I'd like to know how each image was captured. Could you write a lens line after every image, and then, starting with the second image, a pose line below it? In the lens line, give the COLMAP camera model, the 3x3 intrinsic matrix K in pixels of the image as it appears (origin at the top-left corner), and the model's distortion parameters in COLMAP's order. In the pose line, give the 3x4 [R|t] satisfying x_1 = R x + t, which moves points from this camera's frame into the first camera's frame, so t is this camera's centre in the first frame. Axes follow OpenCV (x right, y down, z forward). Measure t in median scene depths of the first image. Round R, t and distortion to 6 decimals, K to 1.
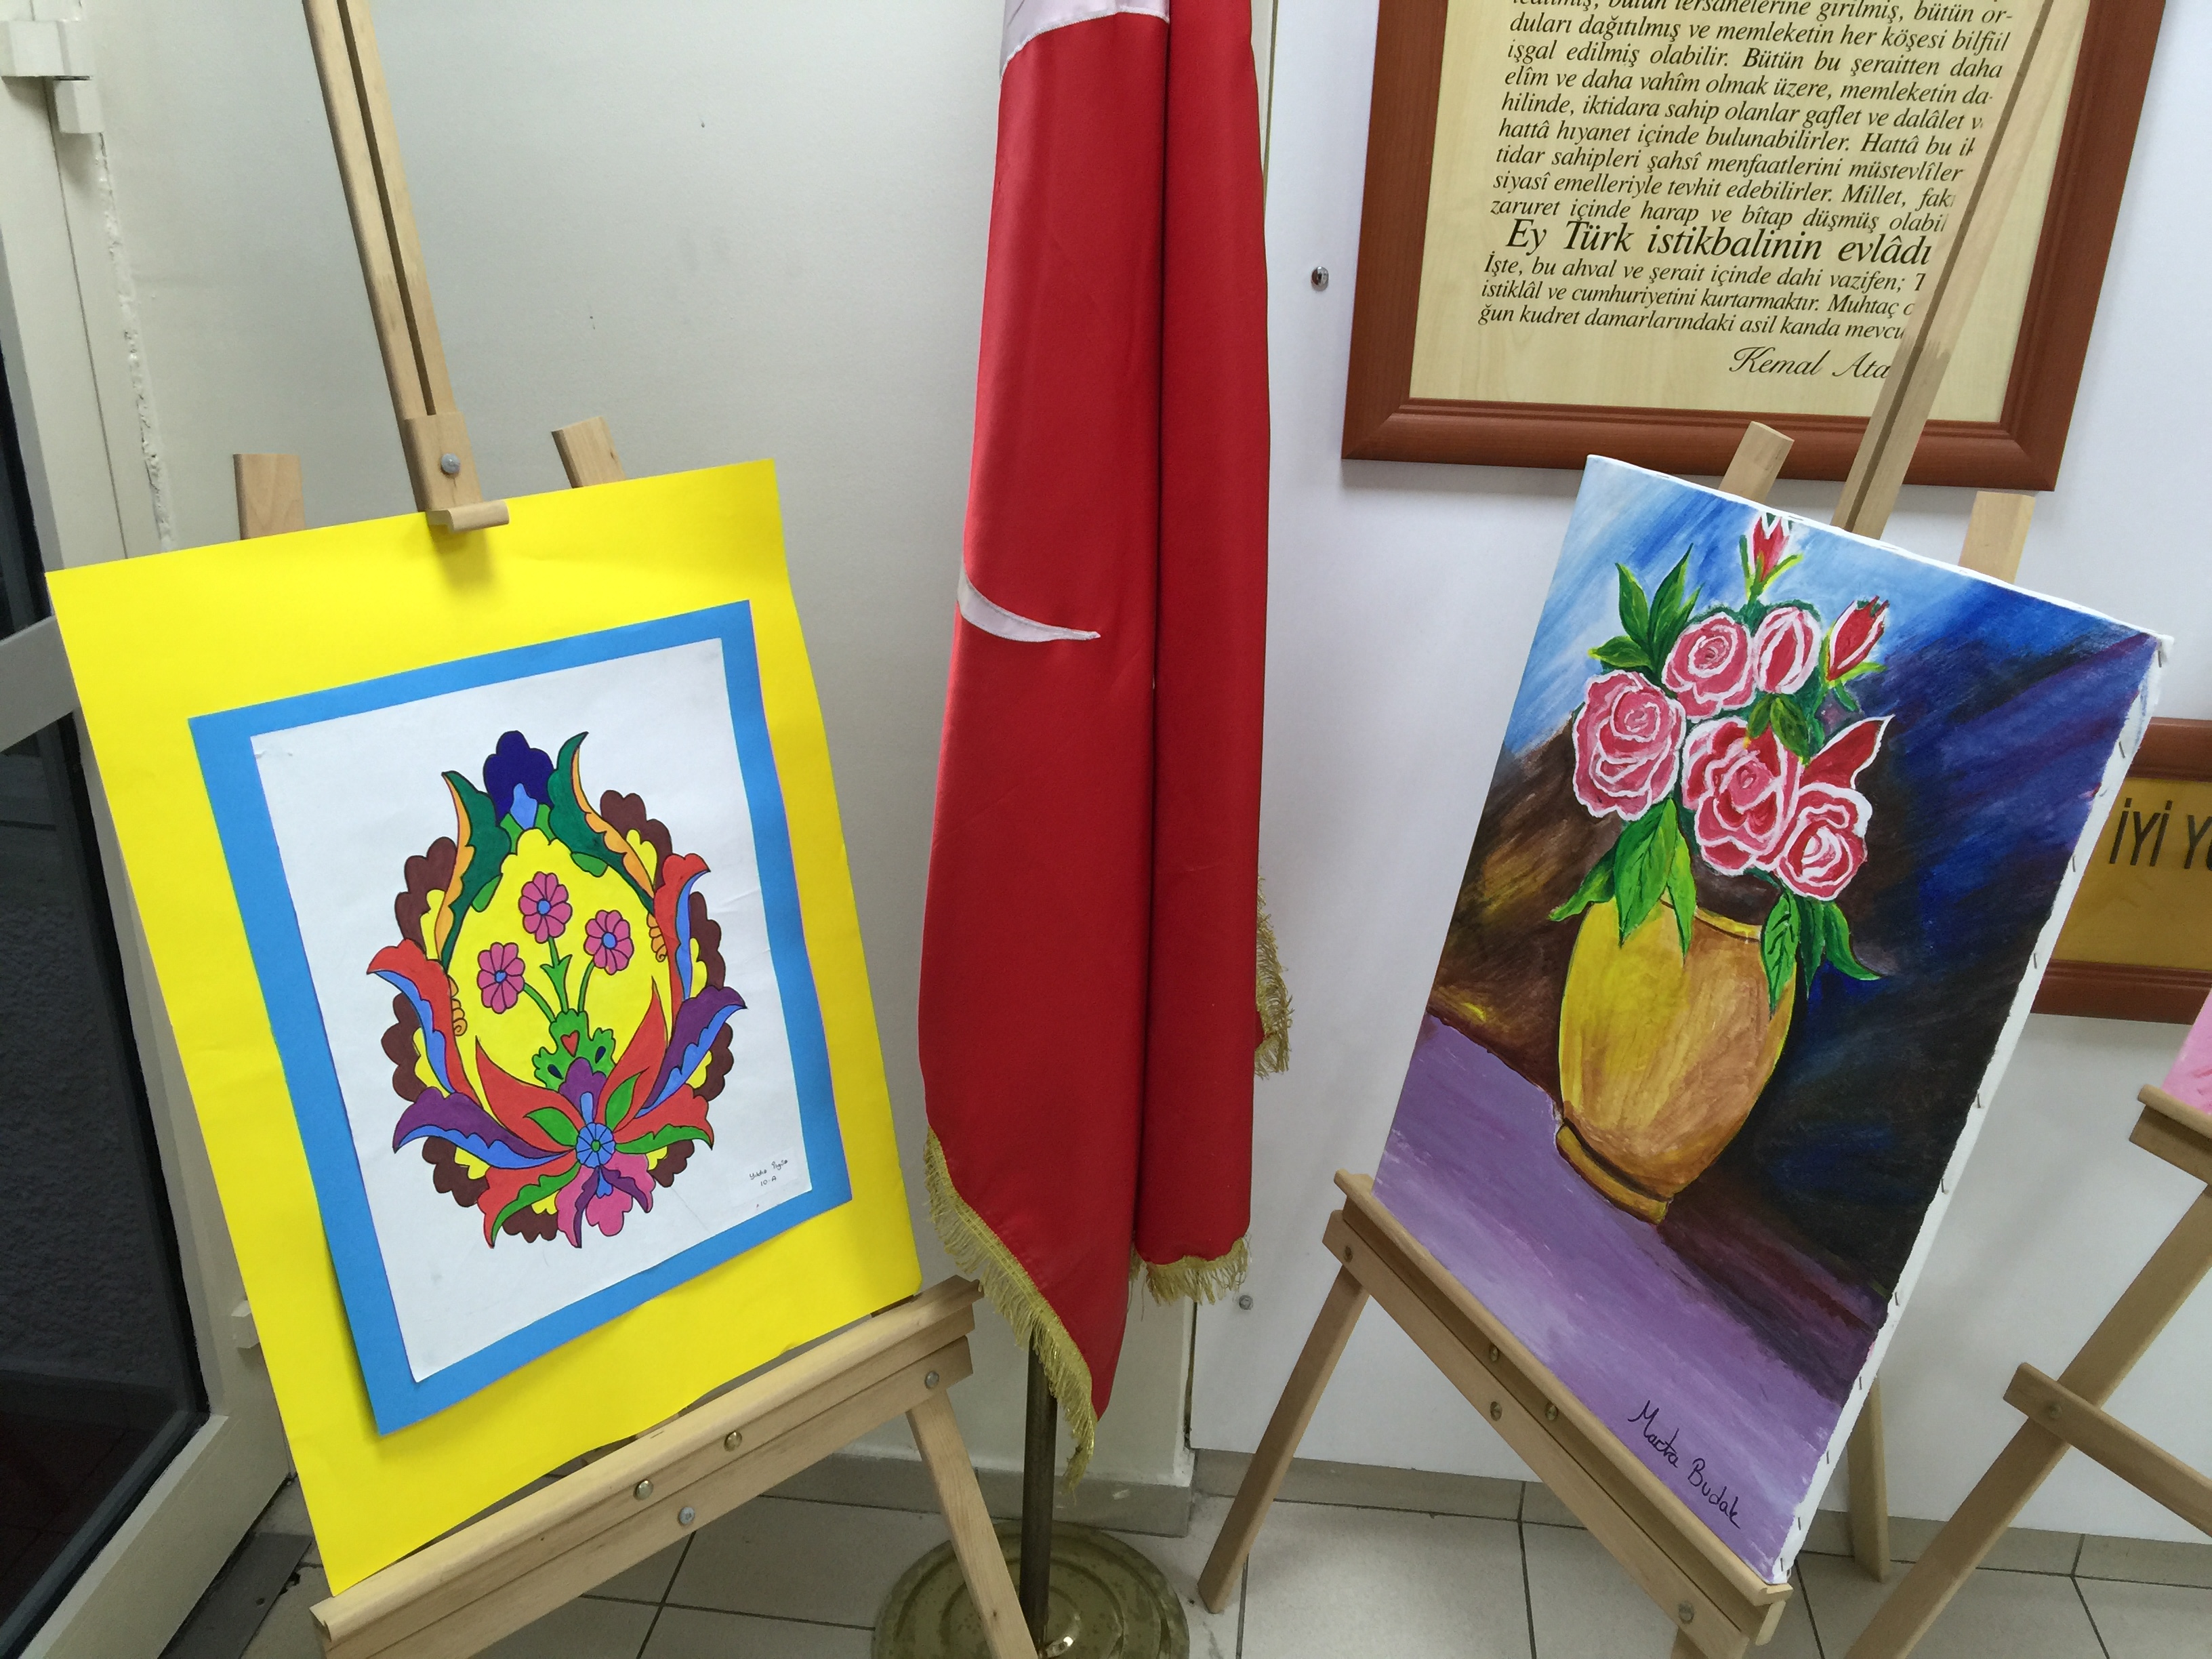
lens RADIAL K [[1905.9, 0, 1106.0], [0, 1905.9, 829.5], [0, 0, 1]] dist [0.089928, -0.164479]
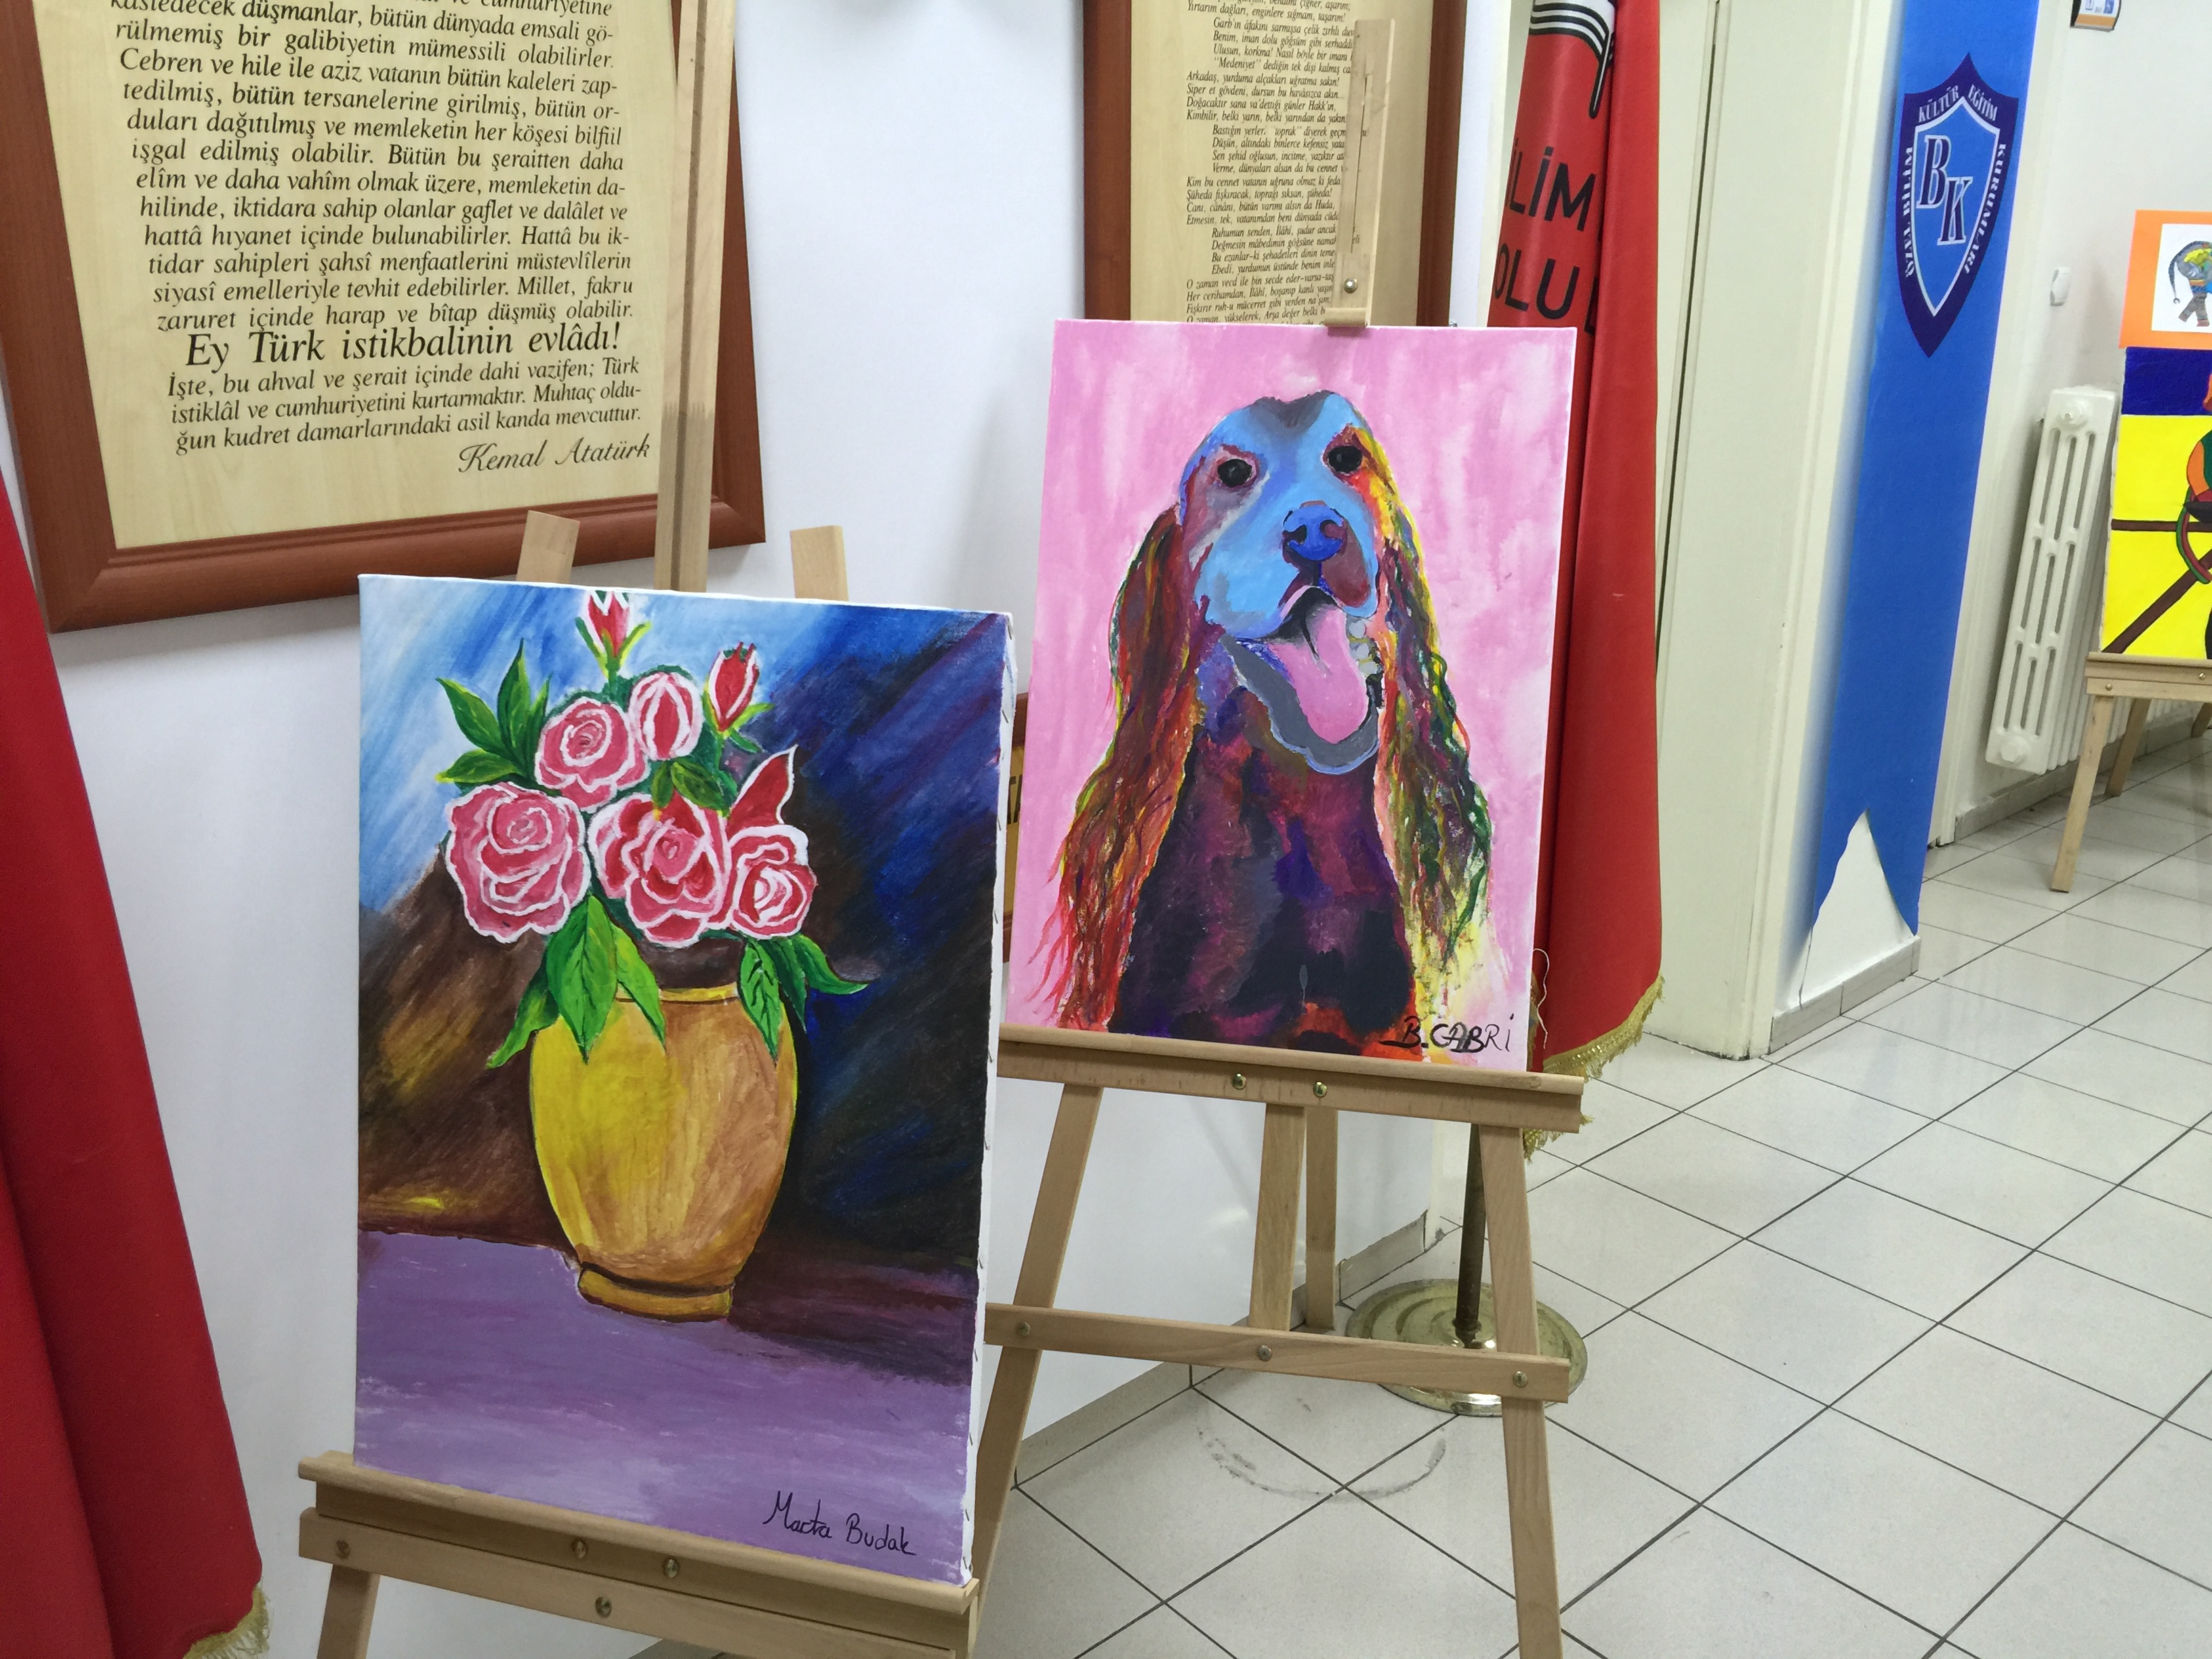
lens RADIAL K [[1905.9, 0, 1106.0], [0, 1905.9, 829.5], [0, 0, 1]] dist [0.089928, -0.164479]
pose [[0.656454, -0.254570, 0.710114, -0.204059], [0.321026, 0.946120, 0.042408, -0.005083], [-0.682649, 0.200126, 0.702809, 0.140531]]
